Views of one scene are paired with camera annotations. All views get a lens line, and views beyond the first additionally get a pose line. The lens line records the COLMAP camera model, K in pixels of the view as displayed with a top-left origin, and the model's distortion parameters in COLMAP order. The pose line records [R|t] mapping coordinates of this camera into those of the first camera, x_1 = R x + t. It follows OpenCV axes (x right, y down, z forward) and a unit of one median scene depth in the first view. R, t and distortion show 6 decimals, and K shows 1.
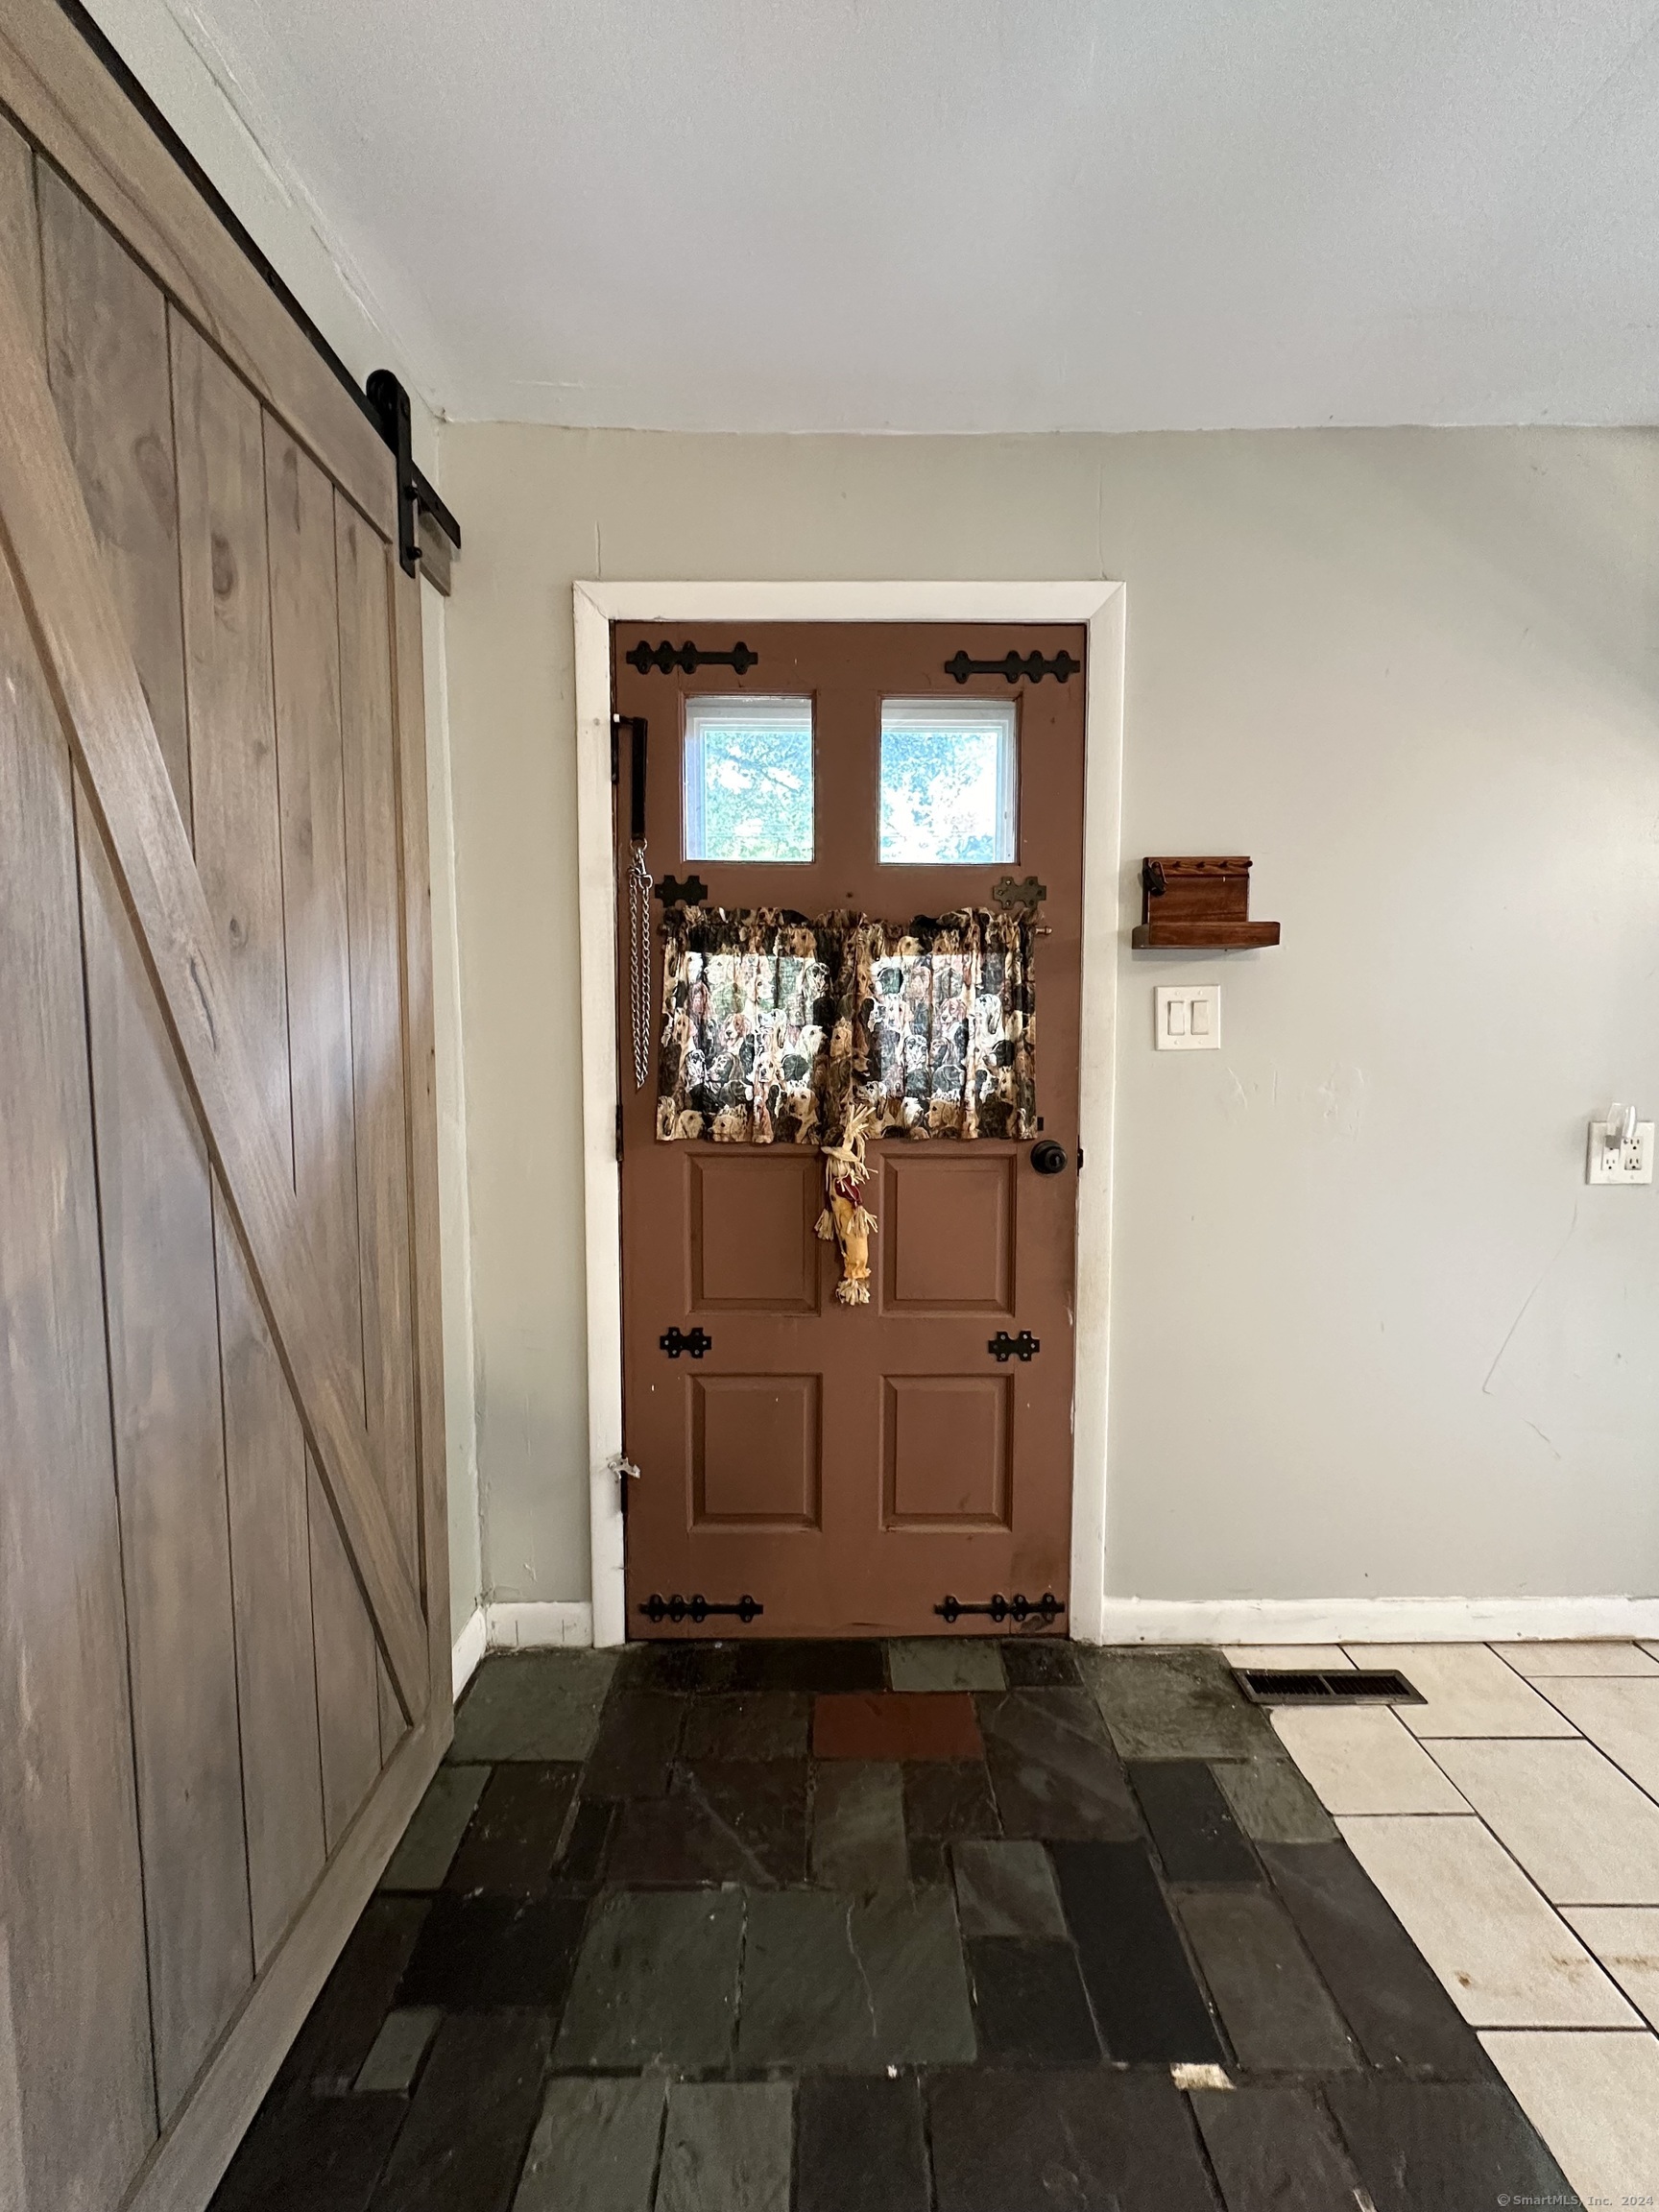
lens RADIAL K [[882.8, 0, 829.5], [0, 882.8, 1106.0], [0, 0, 1]] dist [0.001178, 0.000167]
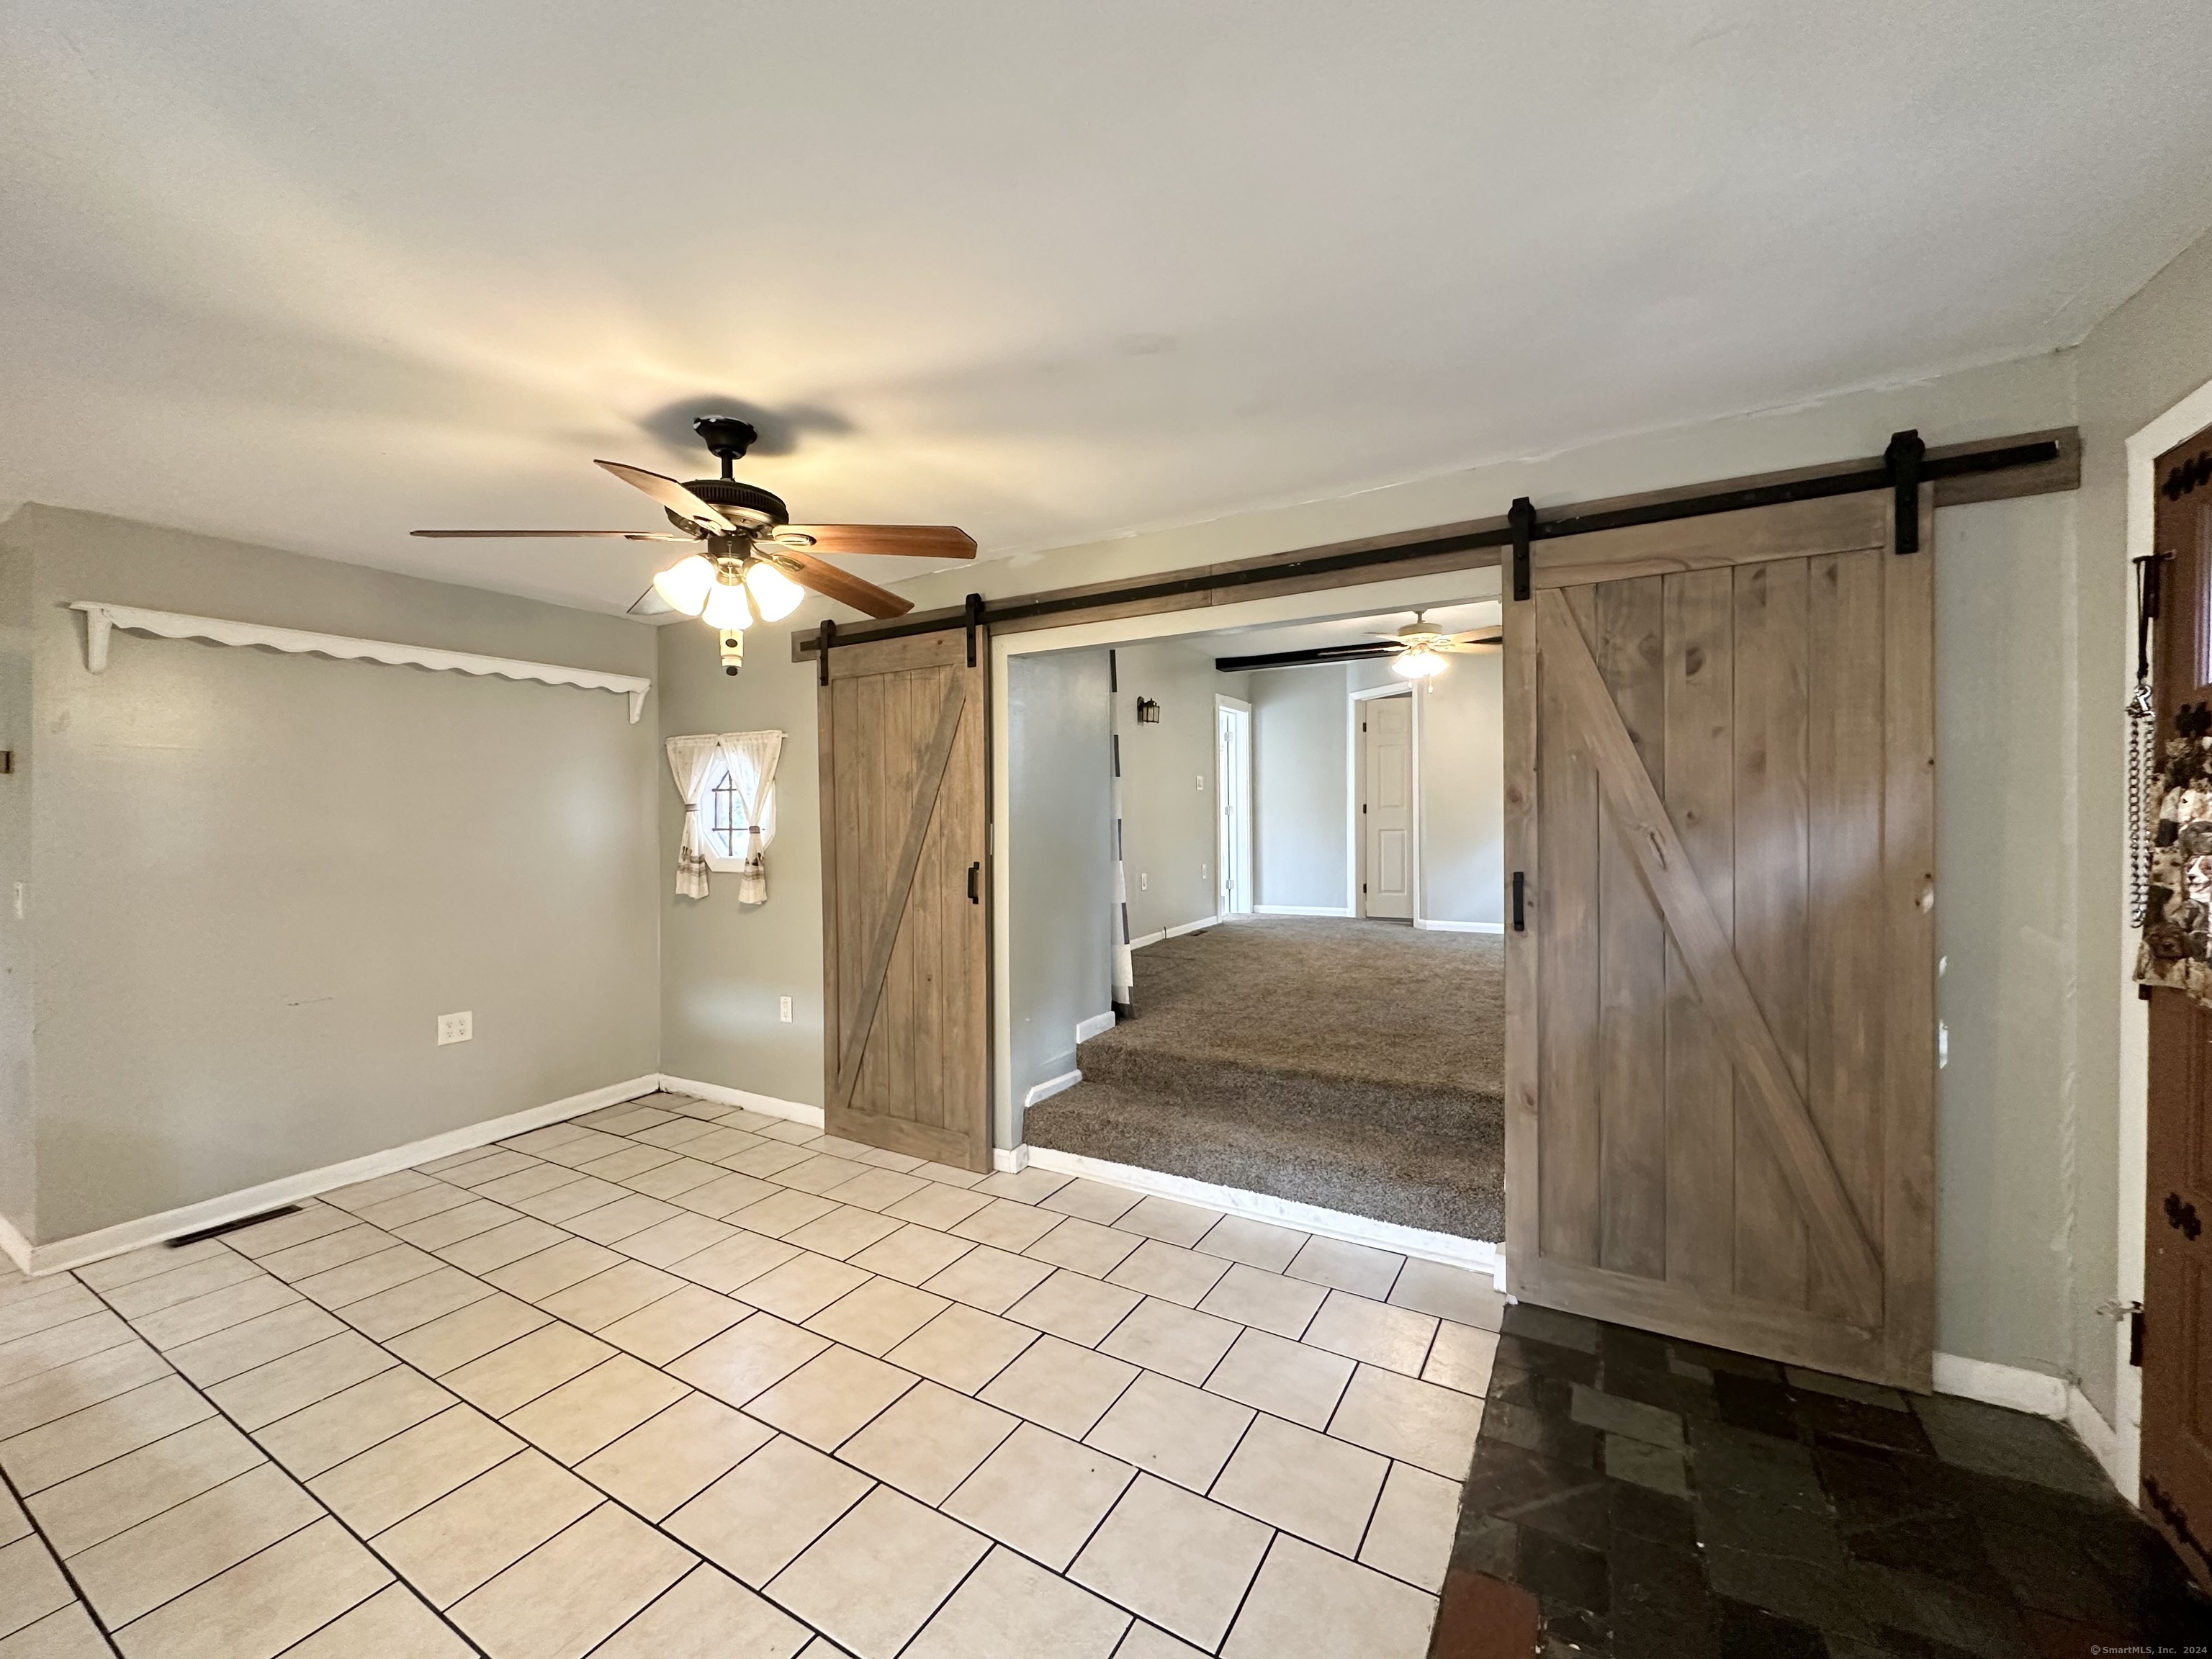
lens RADIAL K [[882.8, 0, 1110.6], [0, 882.8, 832.4], [0, 0, 1]] dist [0.001178, 0.000167]
pose [[-0.488285, 0.021658, -0.872415, 1.871483], [-0.049265, 0.997414, 0.052334, -0.189272], [0.871292, 0.068533, -0.485956, 0.746175]]
